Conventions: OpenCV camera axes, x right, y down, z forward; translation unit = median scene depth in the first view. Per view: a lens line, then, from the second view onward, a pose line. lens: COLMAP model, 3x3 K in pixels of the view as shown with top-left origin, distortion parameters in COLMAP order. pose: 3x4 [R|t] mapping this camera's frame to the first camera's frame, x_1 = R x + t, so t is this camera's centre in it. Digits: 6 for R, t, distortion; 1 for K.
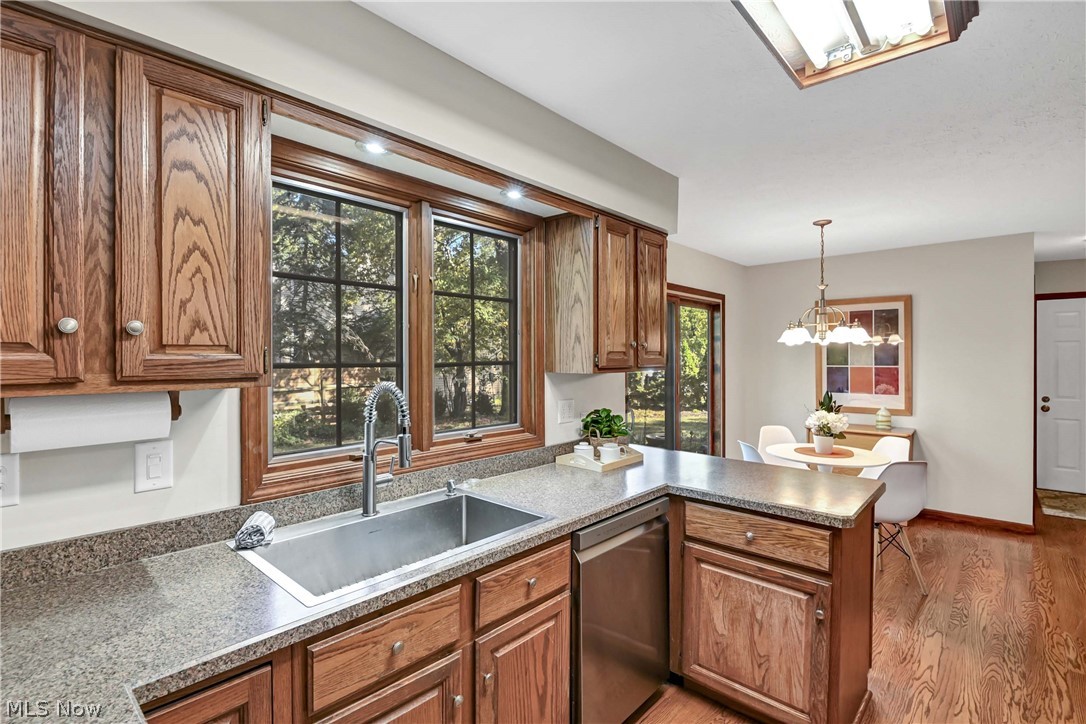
lens RADIAL K [[511.6, 0, 540.5], [0, 511.6, 358.3], [0, 0, 1]] dist [-0.002240, -0.007445]
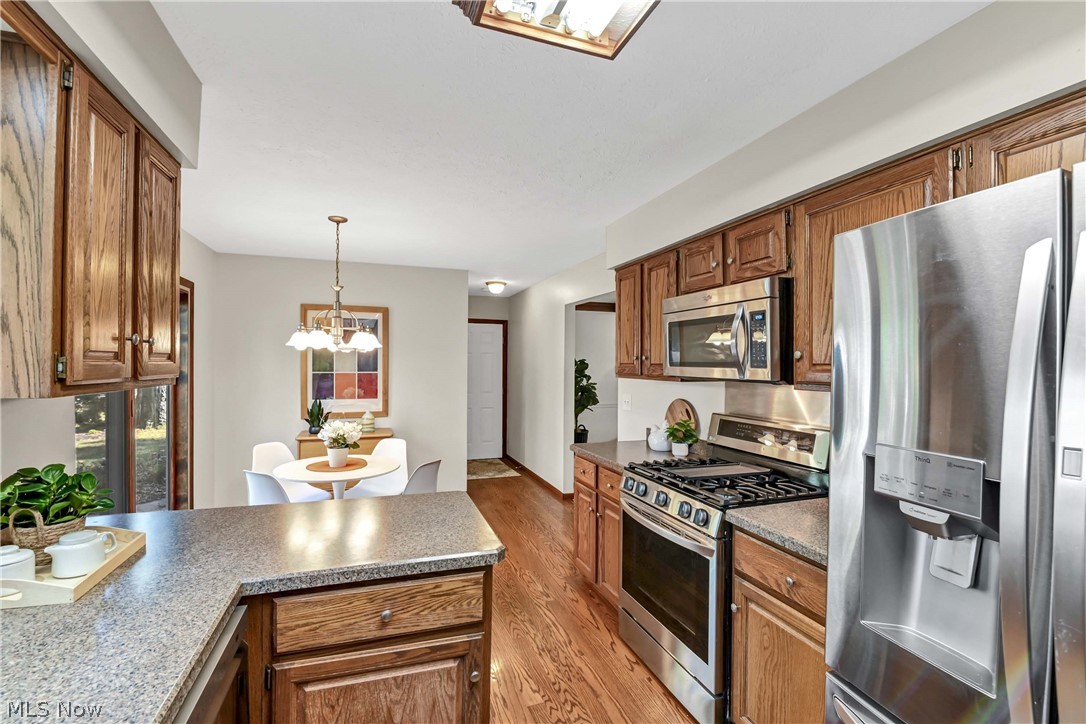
lens RADIAL K [[477.6, 0, 545.5], [0, 477.6, 364.9], [0, 0, 1]] dist [0.000354, -0.011759]
pose [[0.470922, 0.003191, 0.882169, -0.038091], [-0.005420, 0.999985, -0.000724, -0.001075], [-0.882158, -0.004440, 0.470933, 0.254030]]
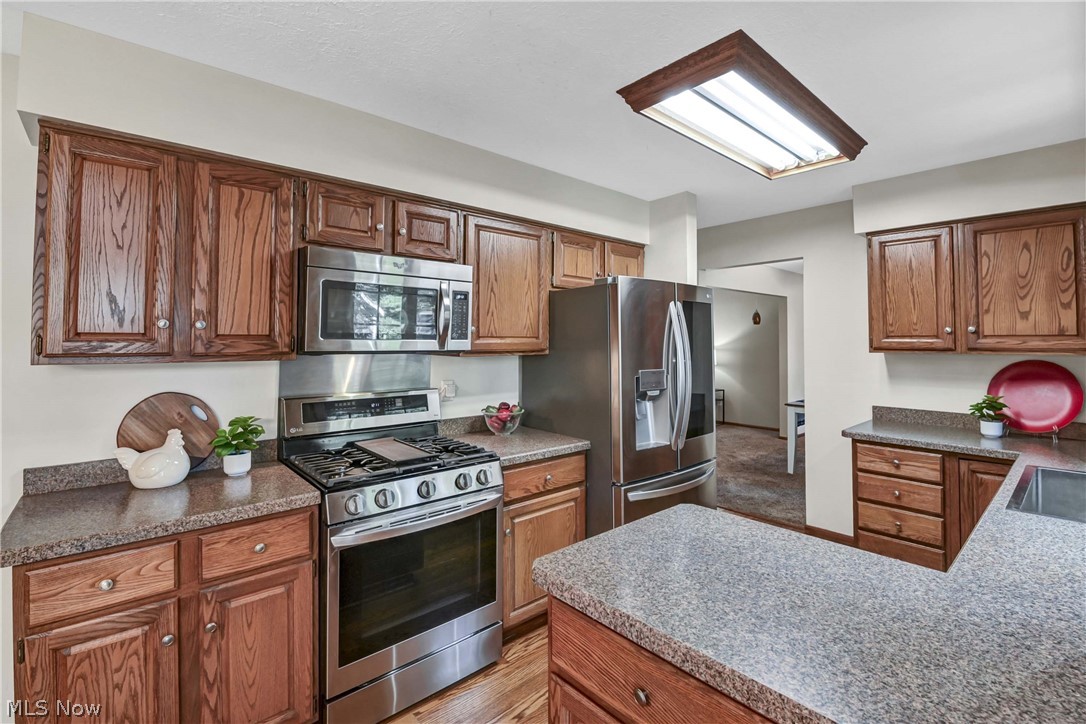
lens RADIAL K [[474.9, 0, 548.1], [0, 474.9, 328.8], [0, 0, 1]] dist [-0.000097, -0.010472]
pose [[-0.992986, 0.002066, 0.118216, 0.345828], [-0.000641, 0.999739, -0.022854, 0.000509], [-0.118233, -0.022769, -0.992725, 0.885610]]
